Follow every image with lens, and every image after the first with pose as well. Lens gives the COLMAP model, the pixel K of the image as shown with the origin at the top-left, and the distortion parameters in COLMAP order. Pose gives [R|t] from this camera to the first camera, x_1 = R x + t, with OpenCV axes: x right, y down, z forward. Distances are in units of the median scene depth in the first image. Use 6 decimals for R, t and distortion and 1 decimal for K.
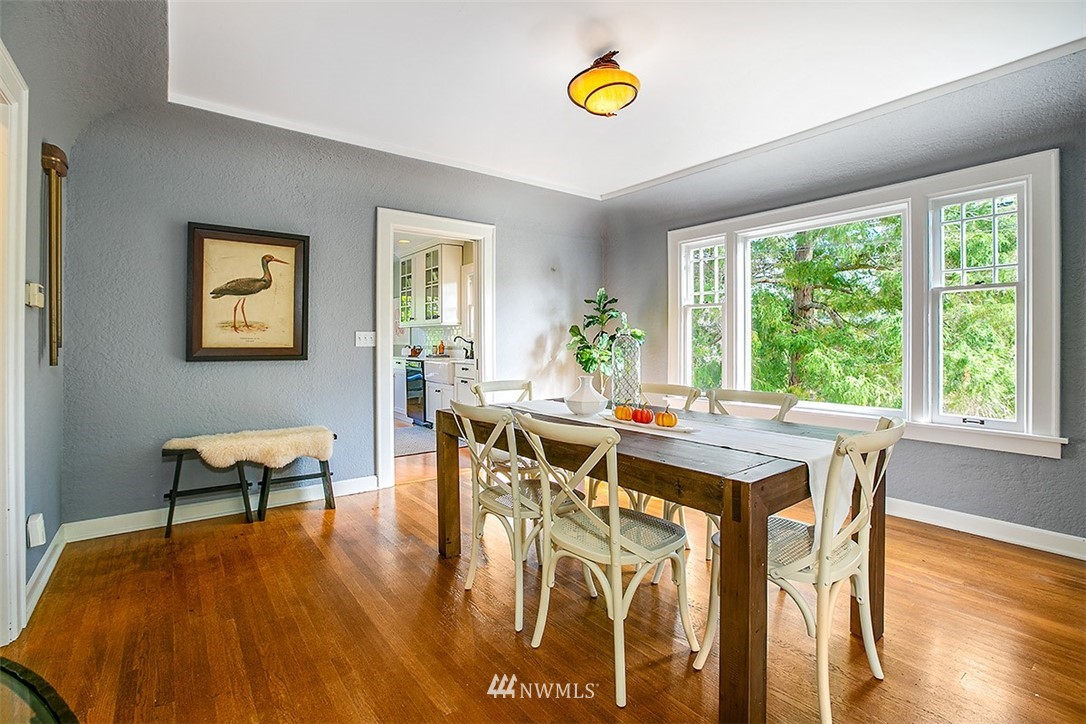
lens RADIAL K [[505.2, 0, 522.5], [0, 505.2, 336.8], [0, 0, 1]] dist [-0.027909, 0.004521]
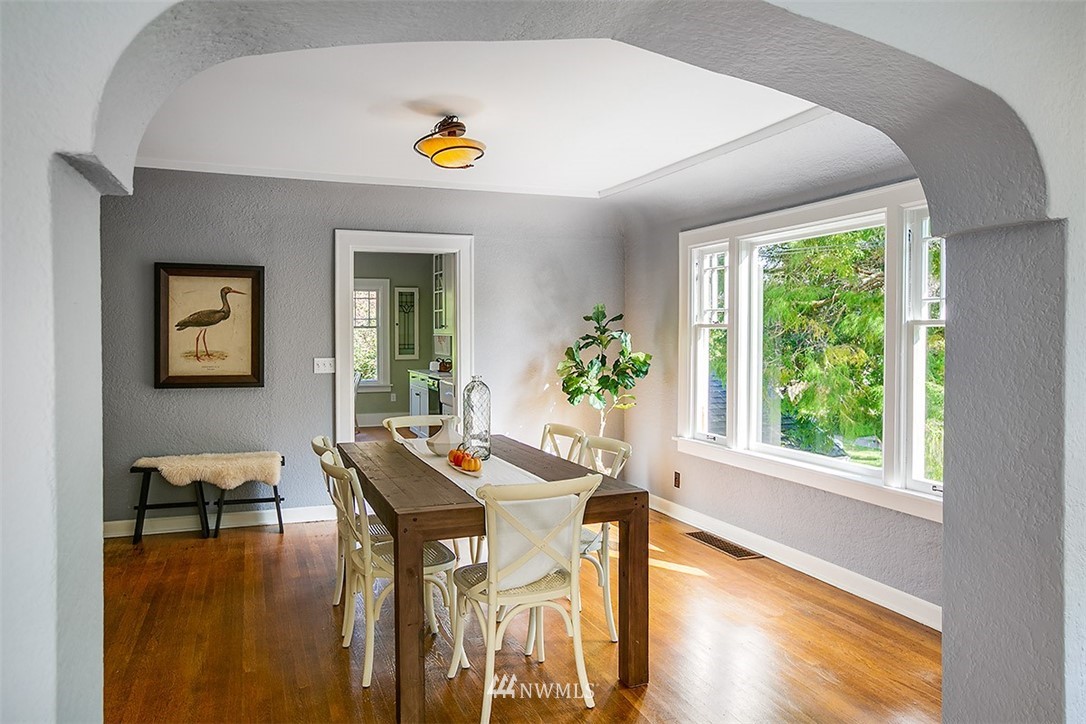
lens RADIAL K [[759.0, 0, 491.1], [0, 759.0, 334.7], [0, 0, 1]] dist [0.021186, -0.002052]
pose [[0.951228, 0.003204, -0.308472, 0.515791], [0.001460, 0.999888, 0.014888, -0.086914], [0.308485, -0.014612, 0.951117, -0.348362]]
